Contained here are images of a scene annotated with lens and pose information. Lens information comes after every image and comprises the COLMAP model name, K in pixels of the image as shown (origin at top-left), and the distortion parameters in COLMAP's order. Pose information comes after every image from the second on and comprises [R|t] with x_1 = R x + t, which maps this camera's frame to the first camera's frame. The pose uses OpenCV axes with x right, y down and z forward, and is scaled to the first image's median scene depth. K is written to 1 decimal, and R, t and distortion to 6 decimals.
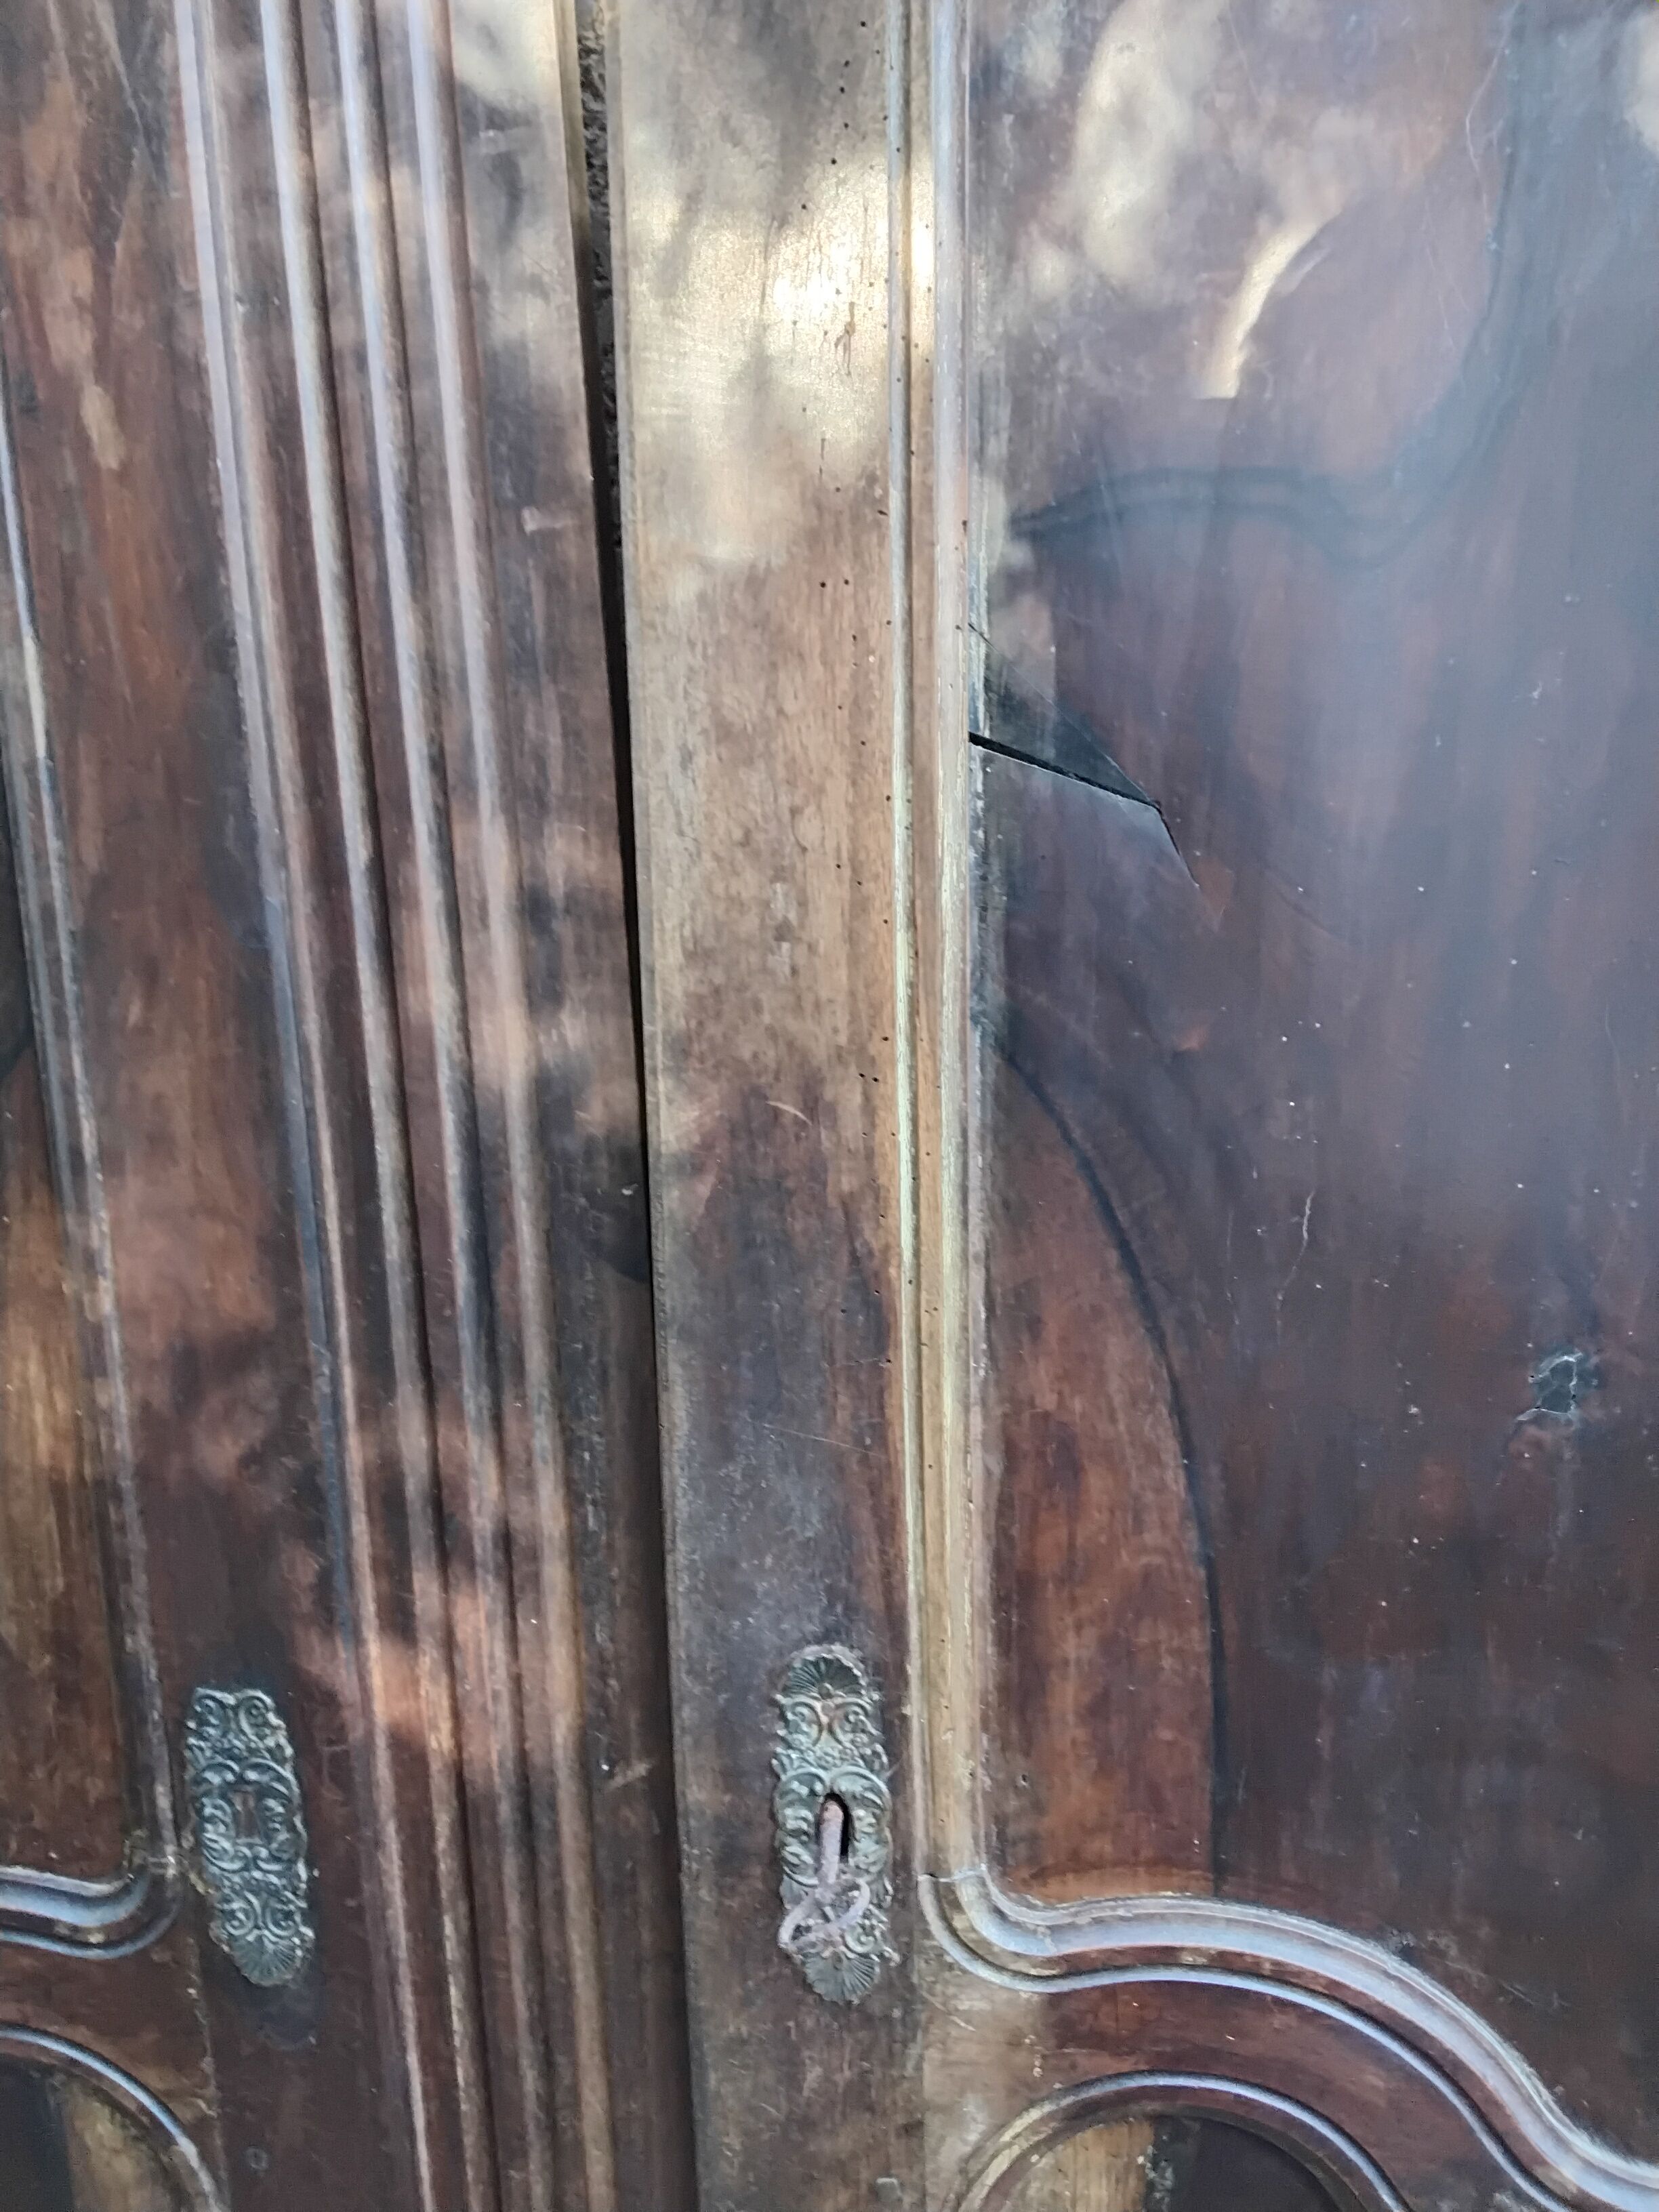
lens RADIAL K [[1755.9, 0, 829.7], [0, 1755.9, 1096.7], [0, 0, 1]] dist [0.108860, -0.171569]
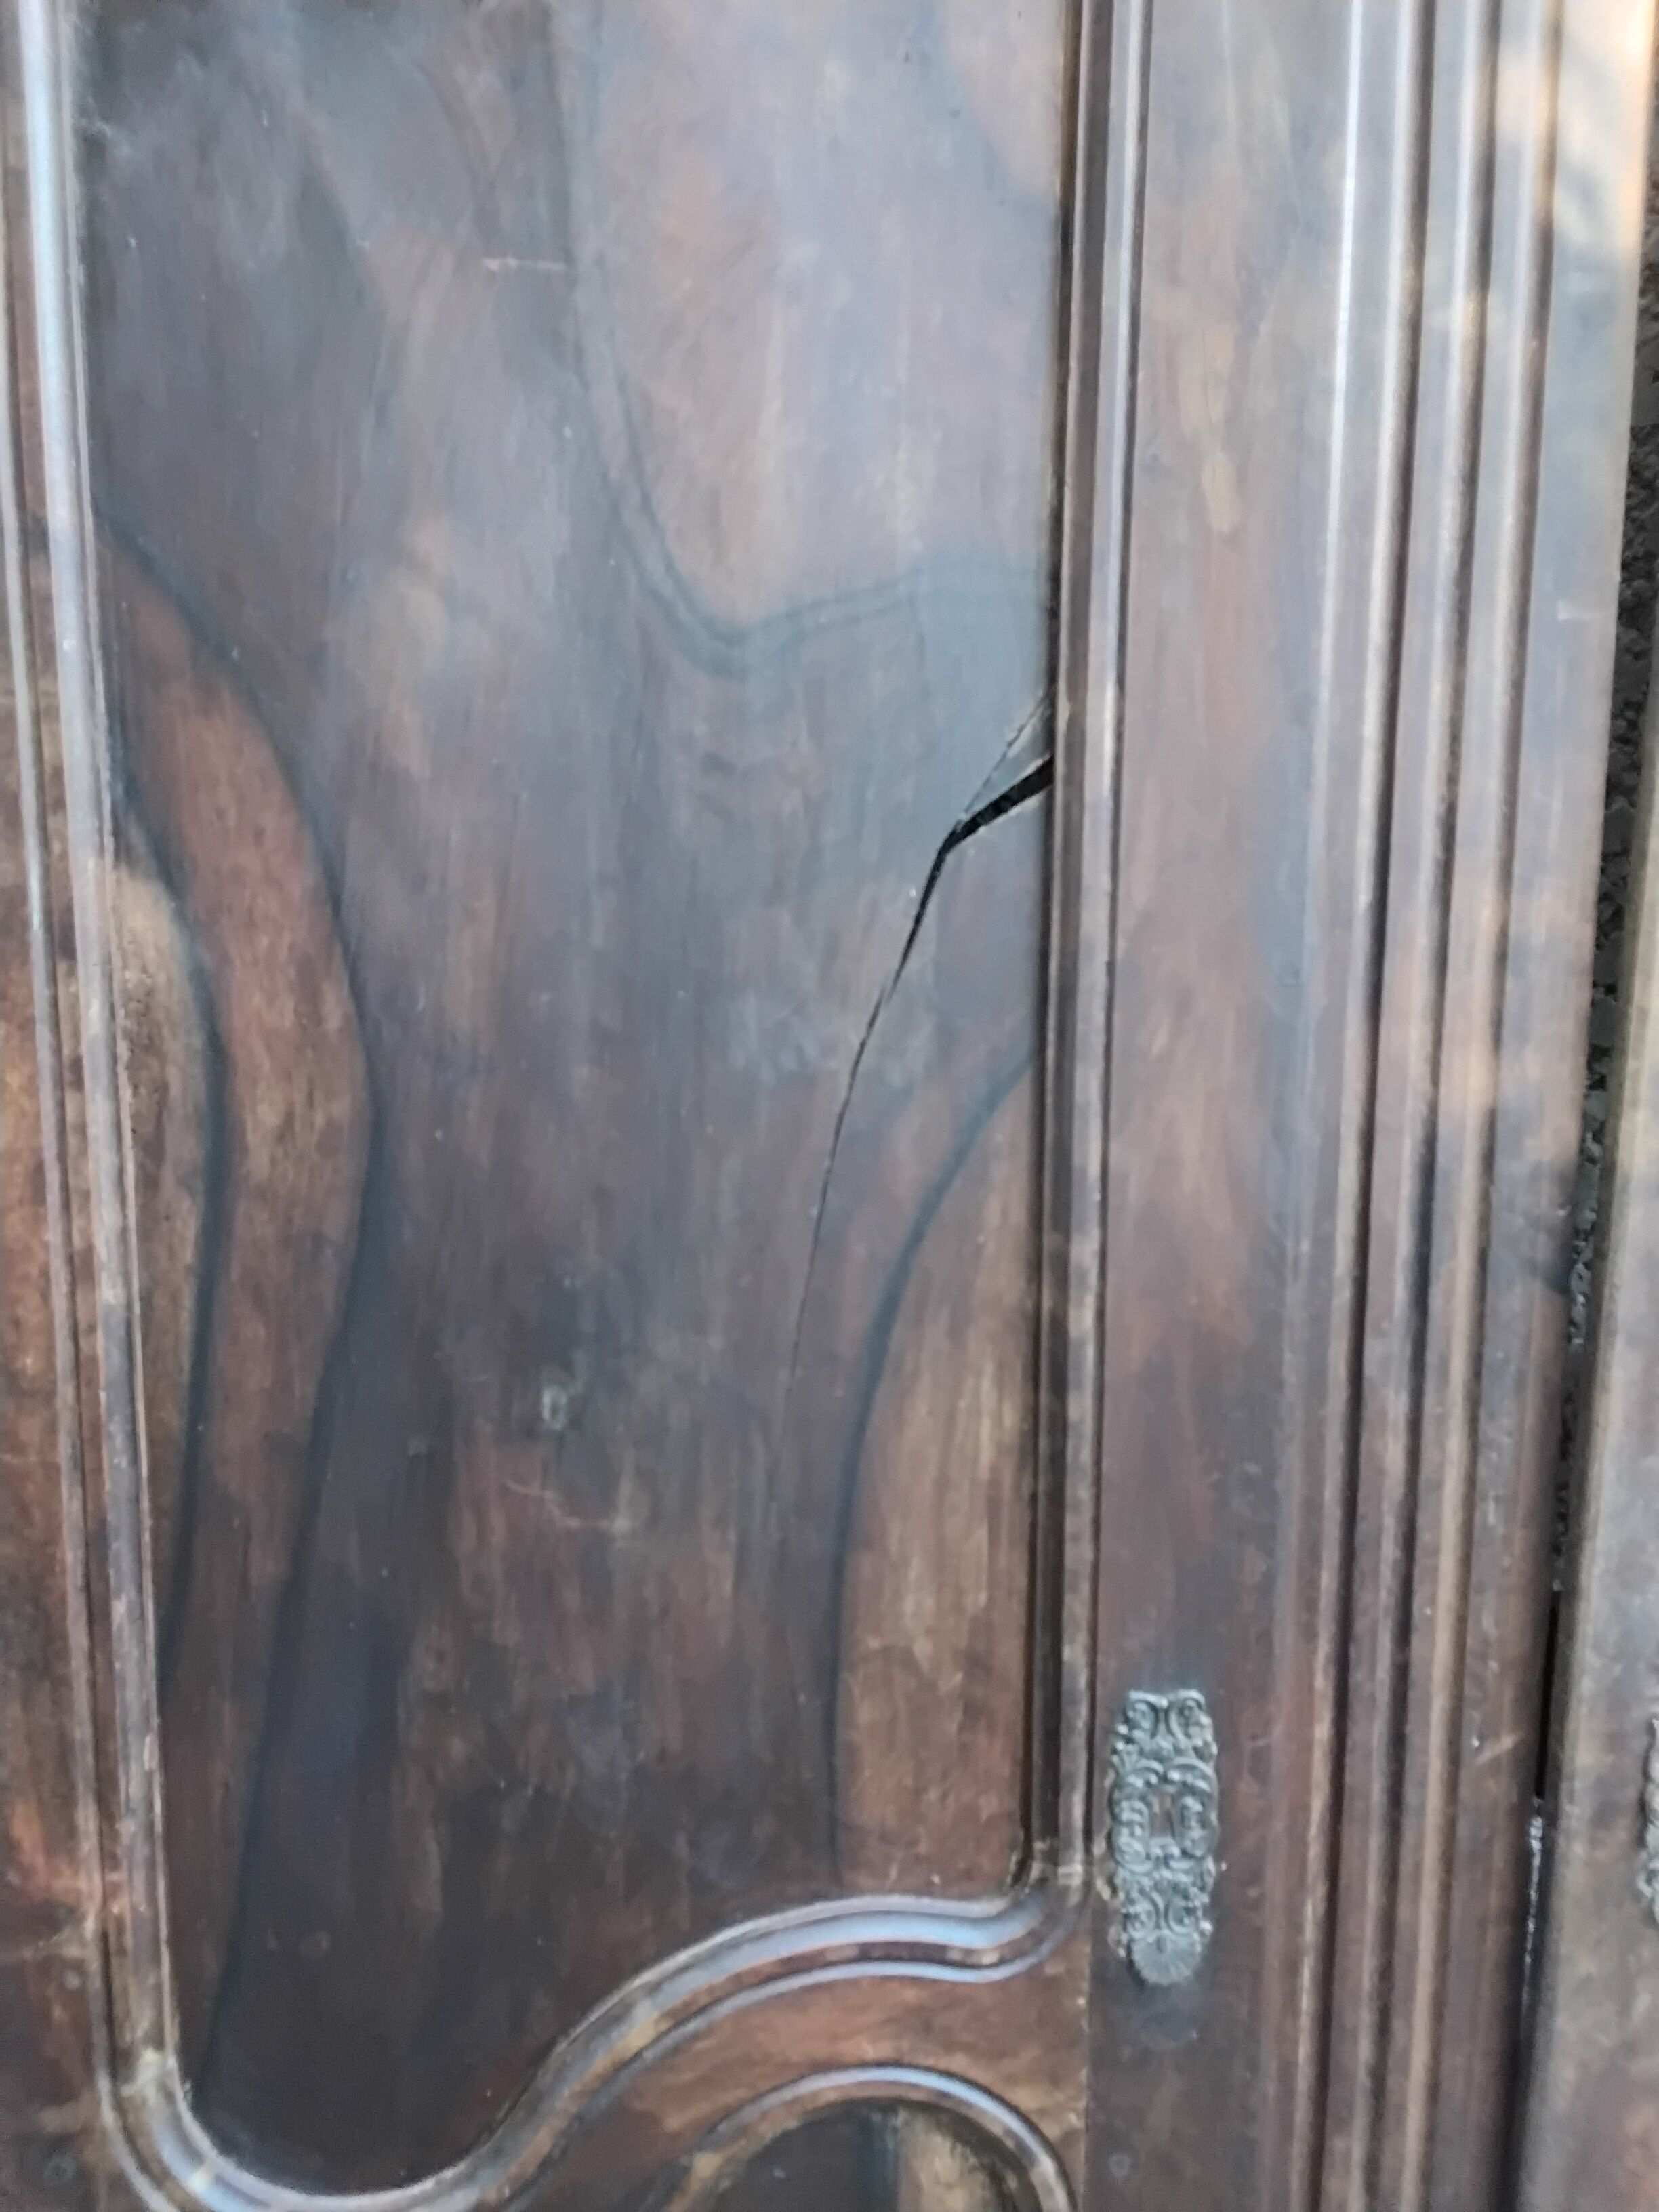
lens RADIAL K [[1759.4, 0, 821.7], [0, 1759.4, 1081.7], [0, 0, 1]] dist [0.079524, -0.119245]
pose [[0.964548, 0.017995, 0.263292, -0.809641], [-0.008586, 0.999284, -0.036844, 0.016857], [-0.263766, 0.033277, 0.964013, 0.043387]]
